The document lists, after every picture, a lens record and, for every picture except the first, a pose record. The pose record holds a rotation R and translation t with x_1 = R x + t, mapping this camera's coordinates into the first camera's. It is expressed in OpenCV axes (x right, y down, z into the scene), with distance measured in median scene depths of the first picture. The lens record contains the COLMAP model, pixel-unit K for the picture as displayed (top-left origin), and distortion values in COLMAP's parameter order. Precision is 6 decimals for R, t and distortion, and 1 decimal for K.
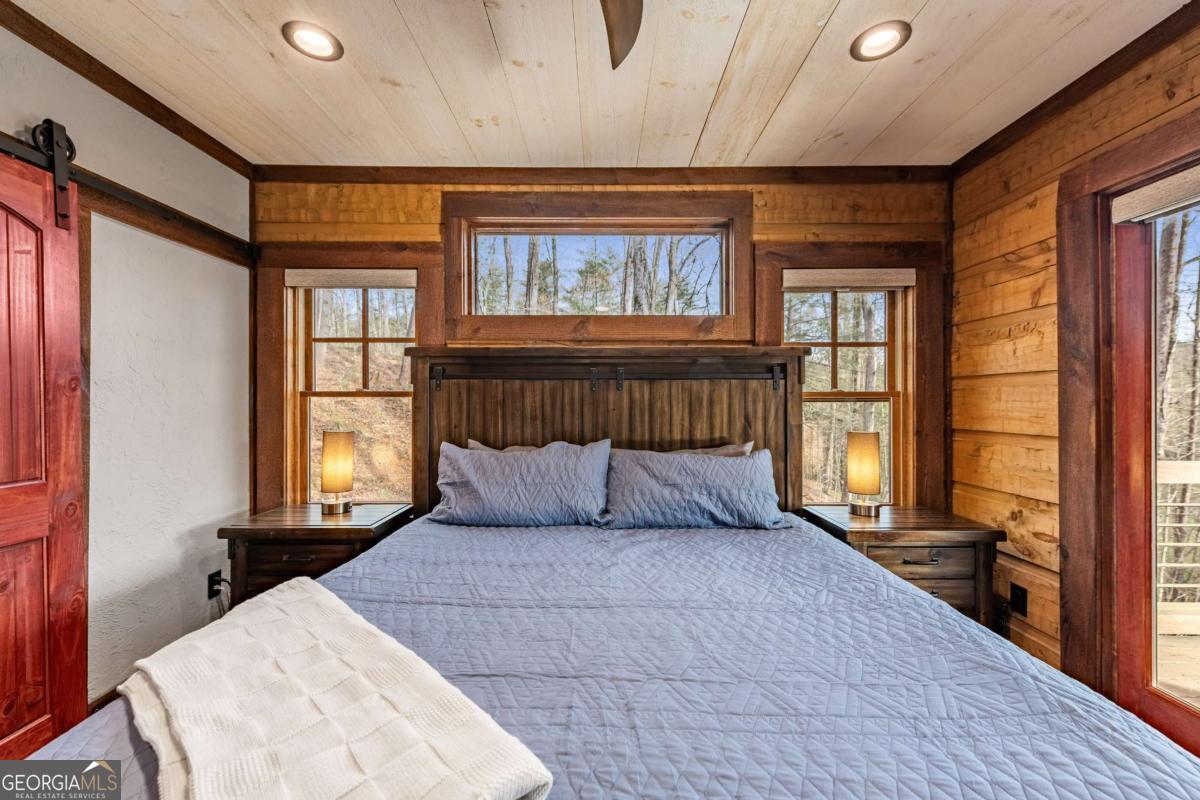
lens RADIAL K [[481.8, 0, 597.9], [0, 481.8, 395.1], [0, 0, 1]] dist [0.015463, -0.000087]
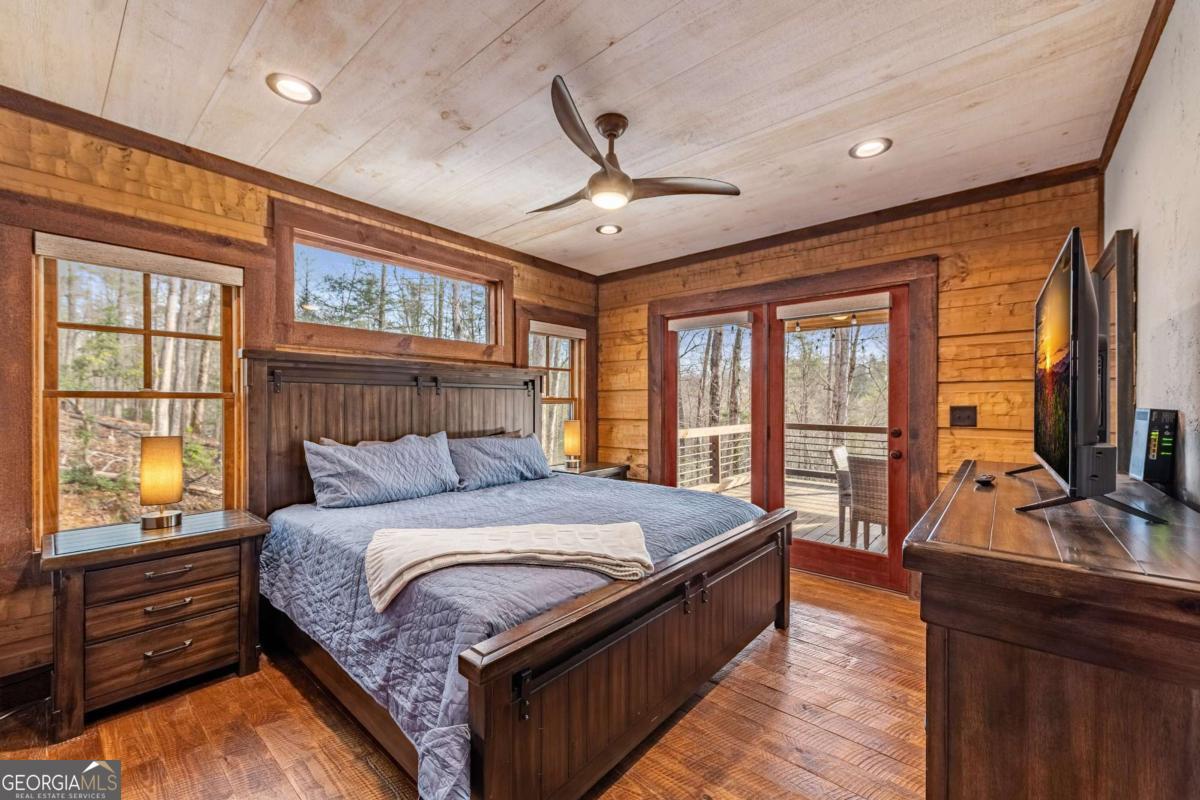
lens RADIAL K [[471.3, 0, 601.8], [0, 471.3, 402.1], [0, 0, 1]] dist [0.005971, -0.000538]
pose [[0.647923, 0.003375, 0.761698, -0.646091], [-0.008192, 0.999963, 0.002538, 0.002393], [-0.761661, -0.007884, 0.647927, -0.181549]]
